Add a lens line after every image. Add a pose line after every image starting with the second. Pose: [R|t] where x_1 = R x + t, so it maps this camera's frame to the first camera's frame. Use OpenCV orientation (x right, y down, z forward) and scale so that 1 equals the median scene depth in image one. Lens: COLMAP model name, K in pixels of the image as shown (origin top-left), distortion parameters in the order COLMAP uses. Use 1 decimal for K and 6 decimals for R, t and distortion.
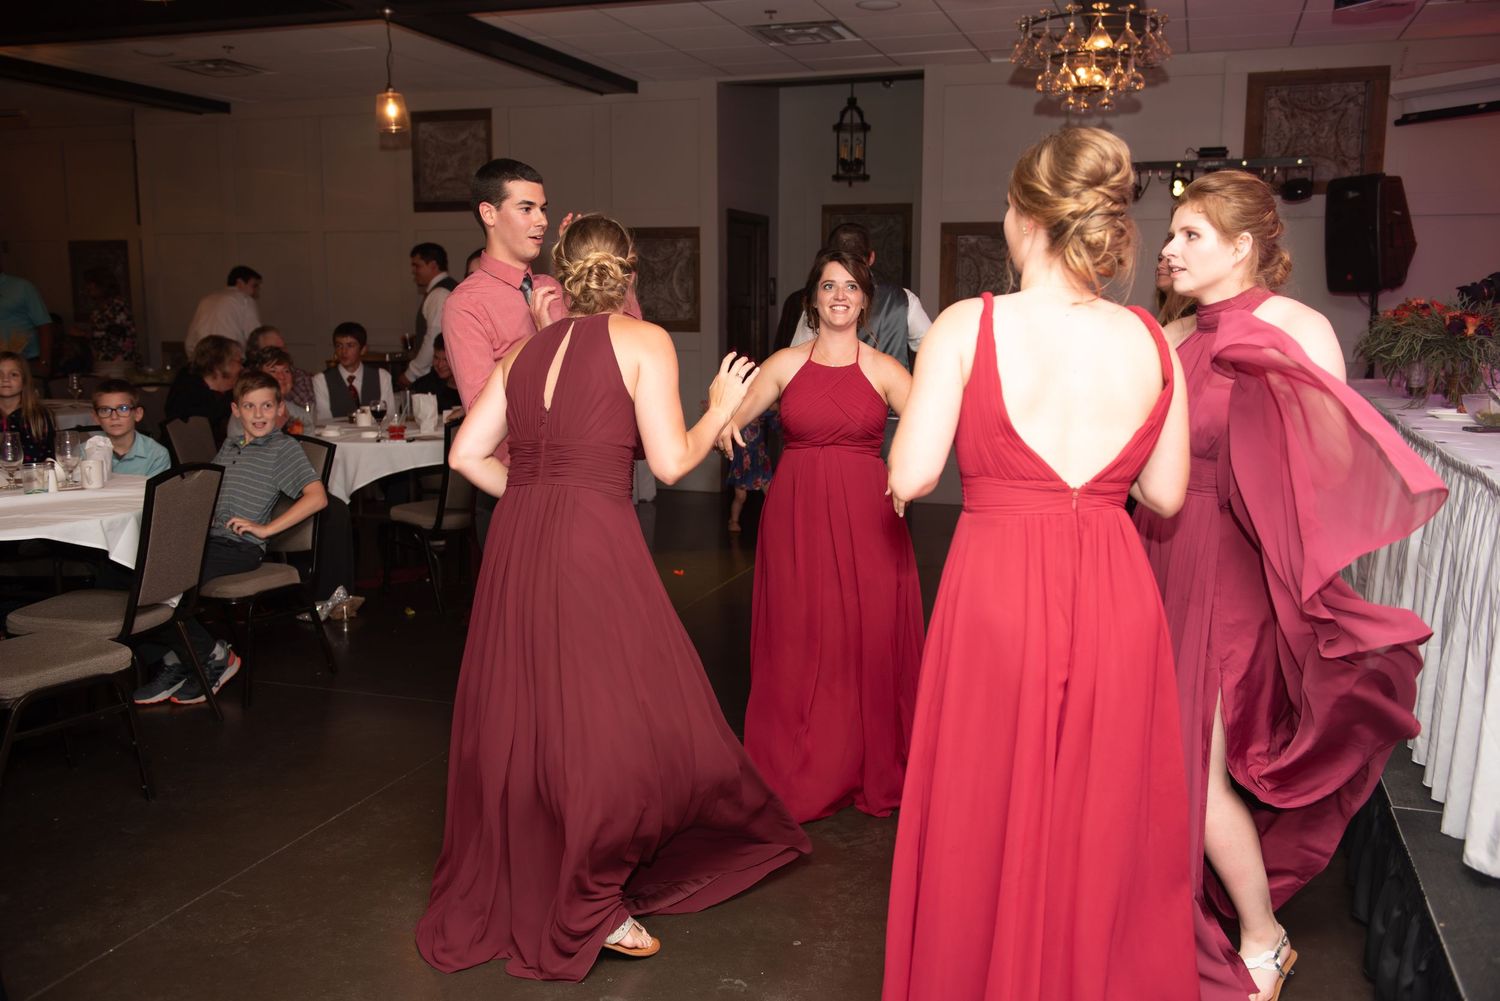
lens RADIAL K [[1327.9, 0, 750.0], [0, 1327.9, 500.5], [0, 0, 1]] dist [0.000279, -0.002951]
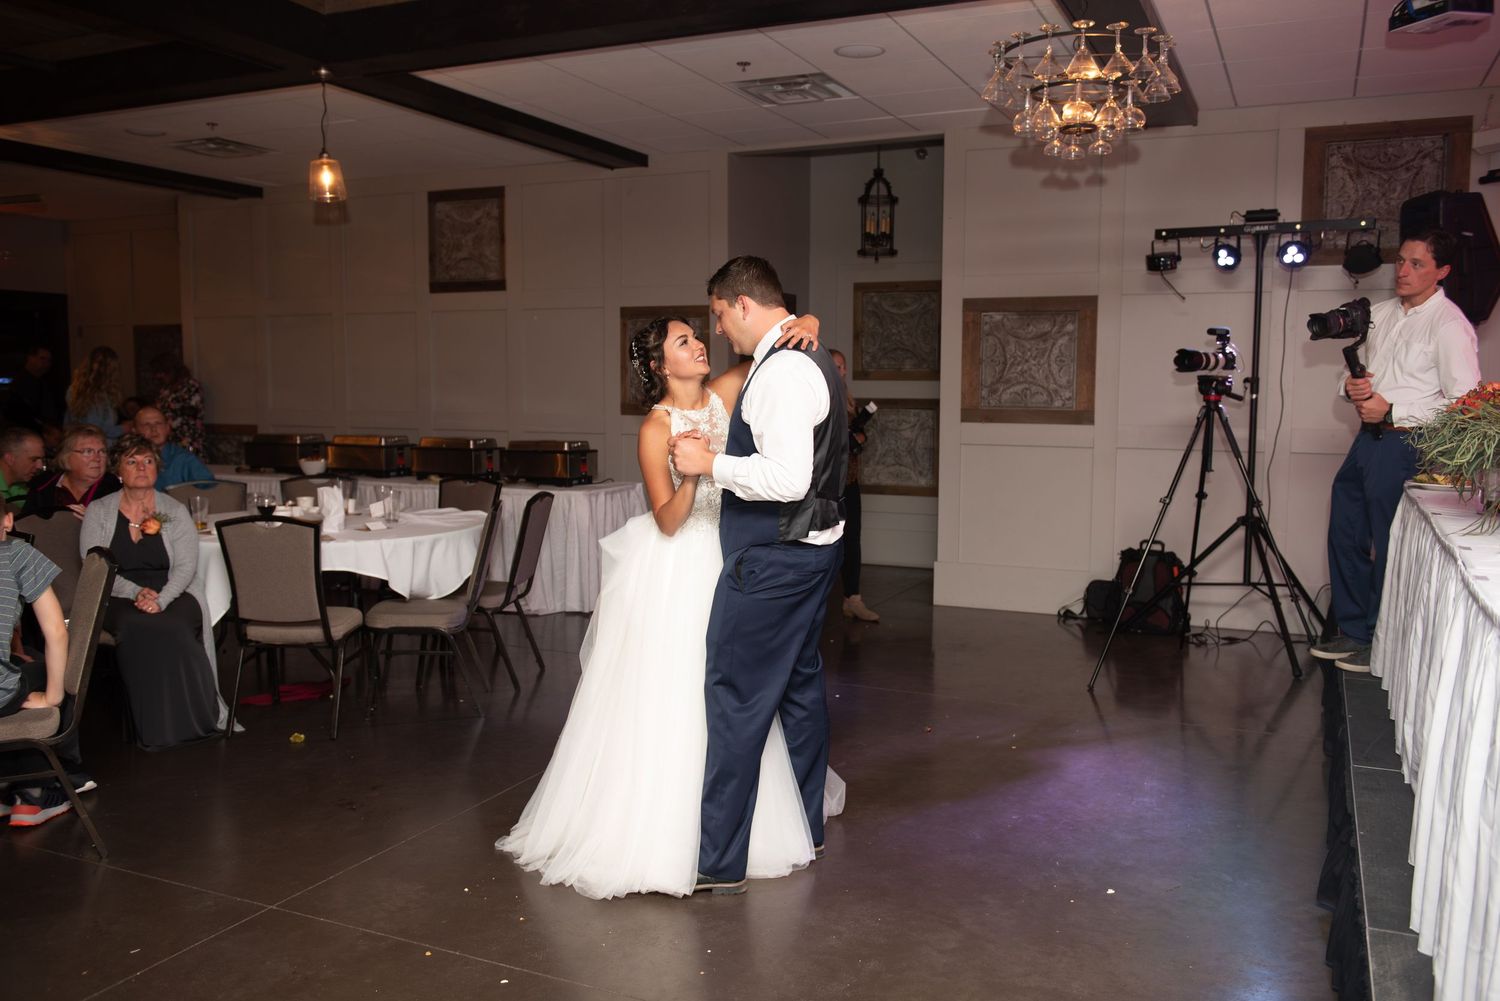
lens RADIAL K [[1229.3, 0, 750.0], [0, 1229.3, 500.5], [0, 0, 1]] dist [-0.014984, -0.005587]
pose [[0.994450, 0.011065, -0.104622, 0.094602], [-0.016674, 0.998461, -0.052890, -0.025301], [0.103876, 0.054340, 0.993105, 0.165441]]
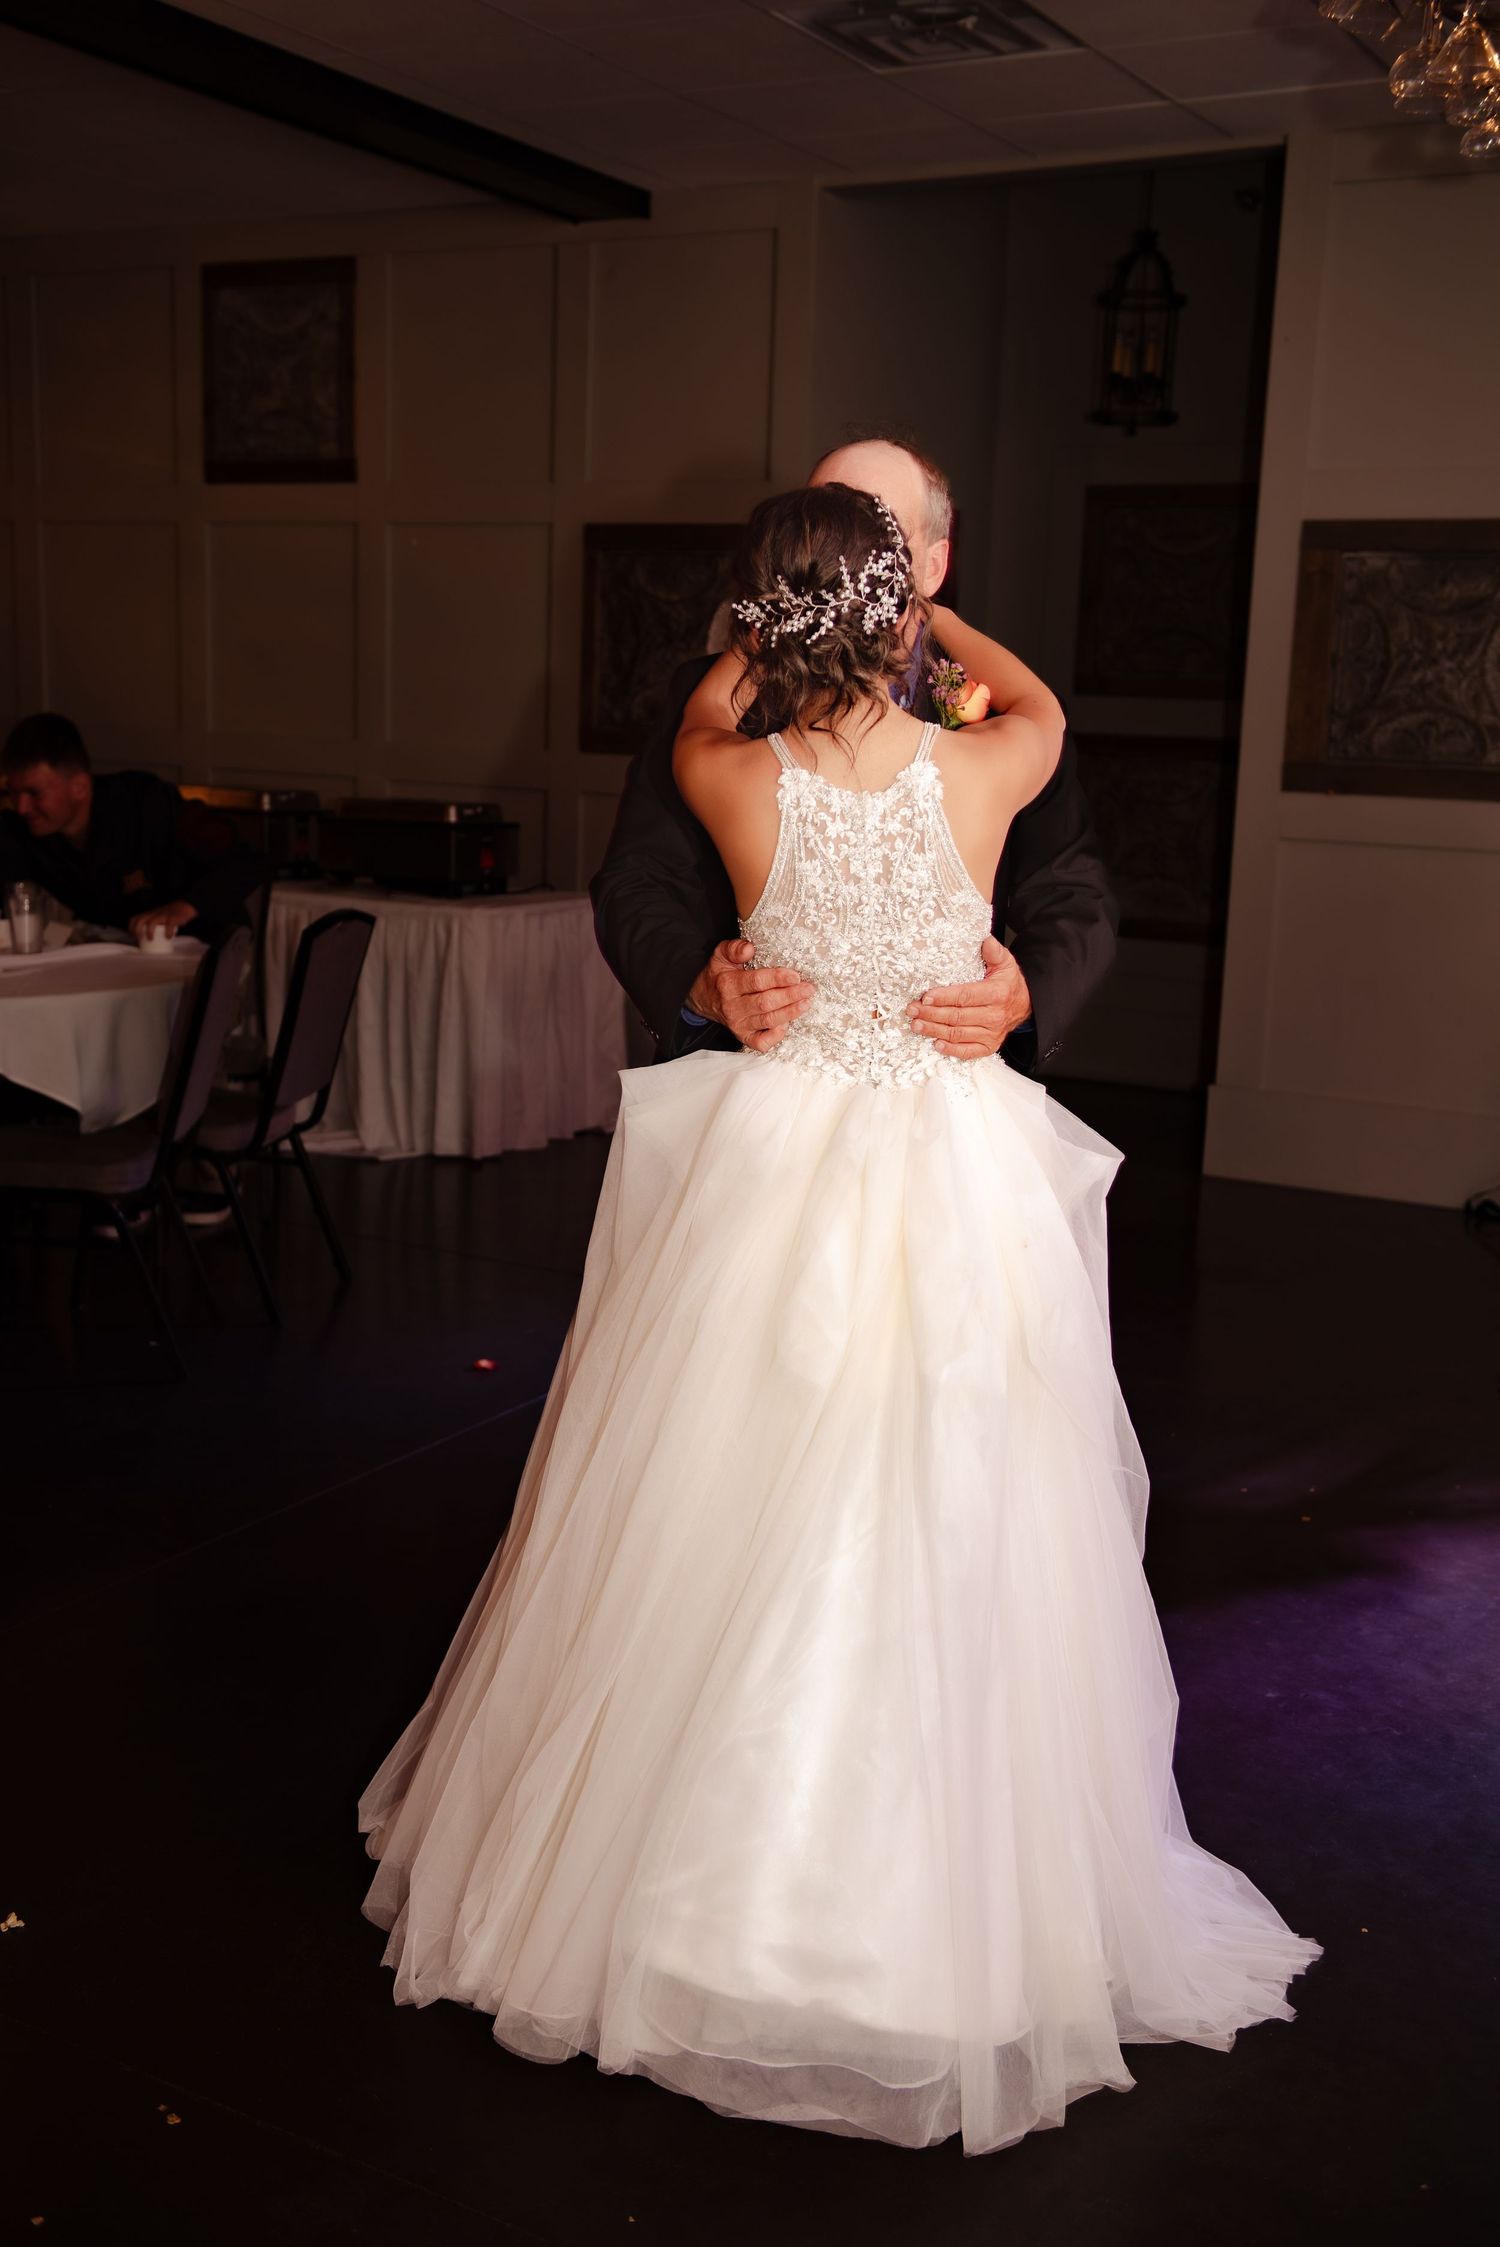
lens RADIAL K [[2346.4, 0, 750.0], [0, 2346.4, 1123.5], [0, 0, 1]] dist [0.053665, 0.040607]
pose [[0.981583, 0.065043, -0.179624, 0.127473], [-0.059645, 0.997595, 0.035295, -0.036934], [0.181488, -0.023932, 0.983102, 0.243708]]
